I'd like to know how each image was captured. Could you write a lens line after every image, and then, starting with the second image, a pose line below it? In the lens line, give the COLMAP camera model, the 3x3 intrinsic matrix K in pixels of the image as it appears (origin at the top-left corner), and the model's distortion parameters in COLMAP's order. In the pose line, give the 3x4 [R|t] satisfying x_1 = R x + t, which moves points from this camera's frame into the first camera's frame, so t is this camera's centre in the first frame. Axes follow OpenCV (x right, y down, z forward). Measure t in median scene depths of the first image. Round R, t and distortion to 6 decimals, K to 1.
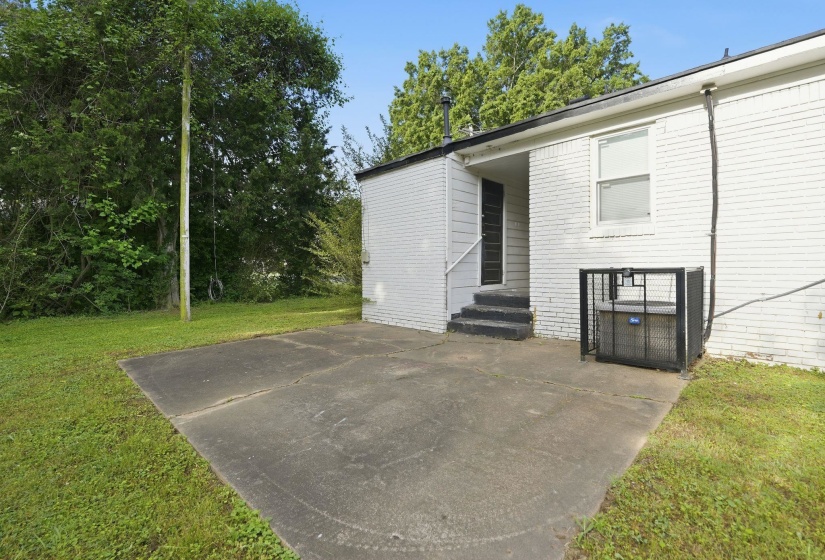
lens RADIAL K [[375.0, 0, 410.7], [0, 375.0, 276.1], [0, 0, 1]] dist [-0.016073, 0.002238]
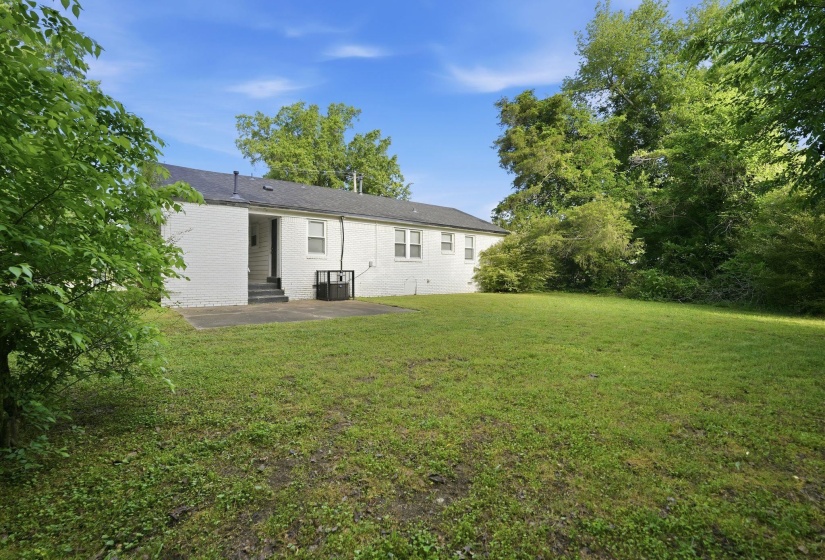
lens RADIAL K [[375.0, 0, 410.5], [0, 375.0, 278.6], [0, 0, 1]] dist [-0.016073, 0.002238]
pose [[0.086303, -0.010085, 0.996218, -1.354352], [0.010474, 0.999903, 0.009215, 0.014590], [-0.996214, 0.009639, 0.086400, 0.045445]]
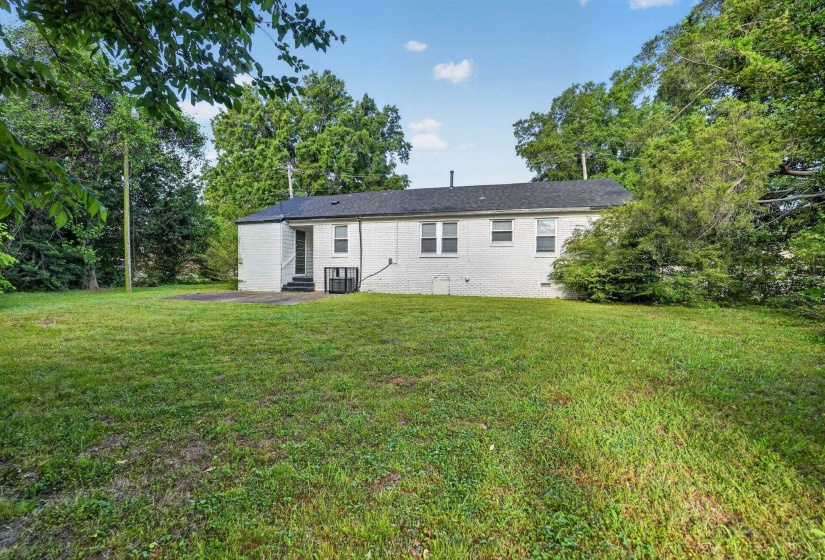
lens RADIAL K [[375.0, 0, 416.9], [0, 375.0, 283.8], [0, 0, 1]] dist [-0.016073, 0.002238]
pose [[0.878943, -0.002335, 0.476920, -0.253473], [-0.006172, 0.999849, 0.016271, 0.040692], [-0.476886, -0.017245, 0.878796, -1.376571]]
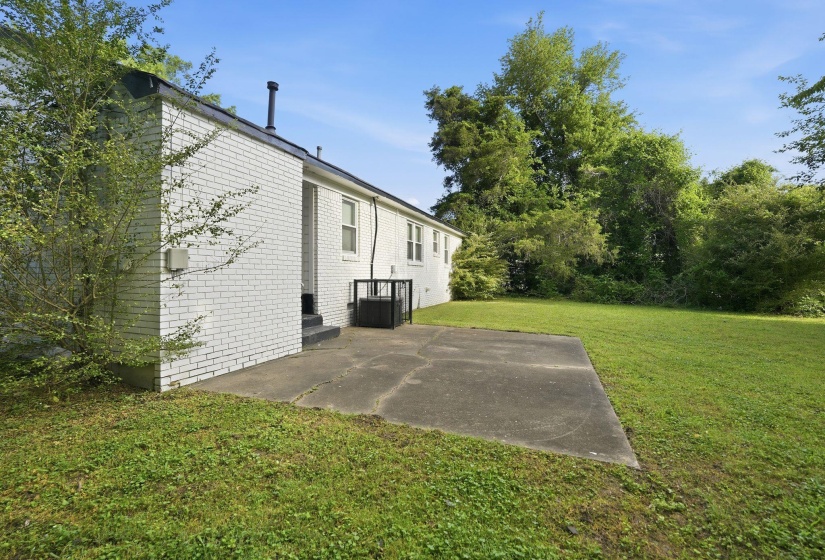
lens RADIAL K [[375.0, 0, 405.2], [0, 375.0, 275.4], [0, 0, 1]] dist [-0.016073, 0.002238]
pose [[-0.411783, 0.001753, 0.911280, -0.706115], [0.014091, 0.999891, 0.004444, -0.027608], [-0.911173, 0.014671, -0.411762, 0.942838]]
